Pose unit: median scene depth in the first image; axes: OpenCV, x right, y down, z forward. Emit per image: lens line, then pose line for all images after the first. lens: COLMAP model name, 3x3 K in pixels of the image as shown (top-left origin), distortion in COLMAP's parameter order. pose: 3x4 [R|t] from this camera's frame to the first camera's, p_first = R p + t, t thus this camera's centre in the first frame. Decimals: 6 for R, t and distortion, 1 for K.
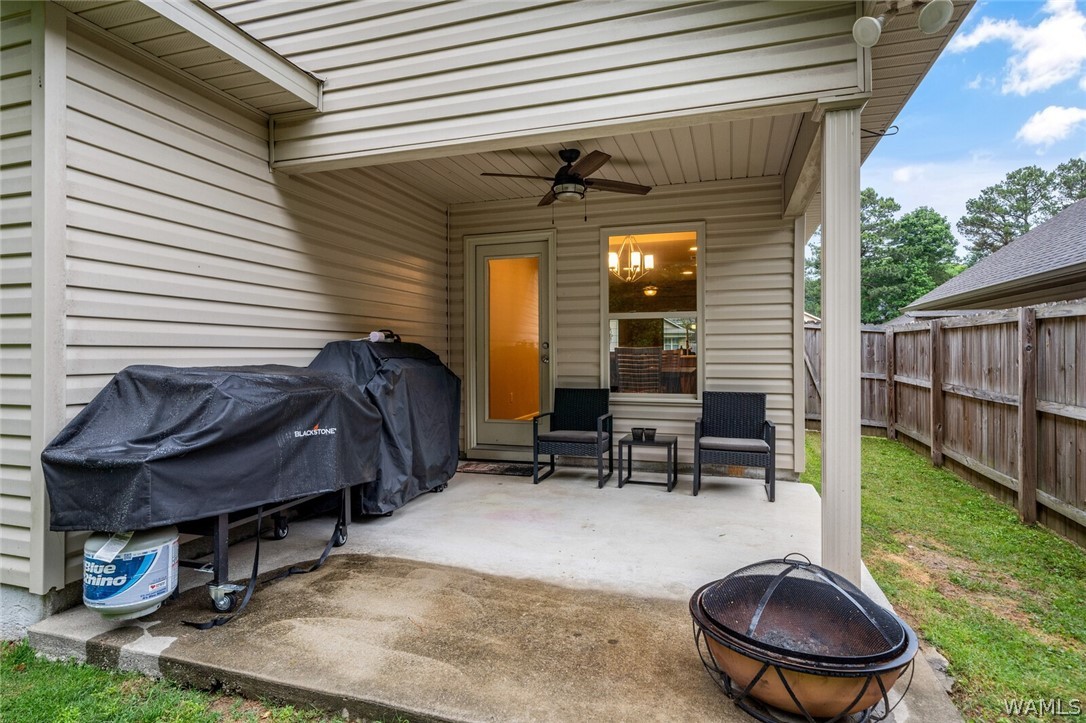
lens RADIAL K [[580.0, 0, 508.7], [0, 580.0, 347.2], [0, 0, 1]] dist [-0.011797, 0.006163]
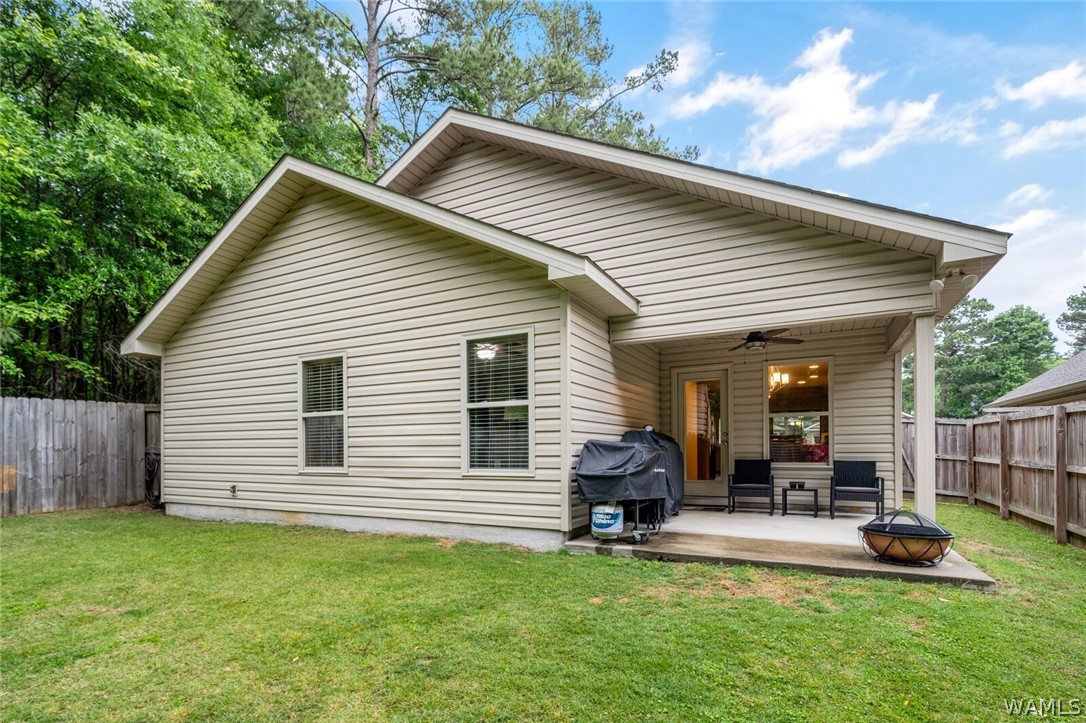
lens RADIAL K [[524.7, 0, 510.8], [0, 524.7, 448.0], [0, 0, 1]] dist [-0.000626, -0.001925]
pose [[0.987926, -0.006041, -0.154809, -0.322278], [0.006626, 0.999973, 0.003261, 0.029179], [0.154785, -0.004247, 0.987939, -0.581435]]
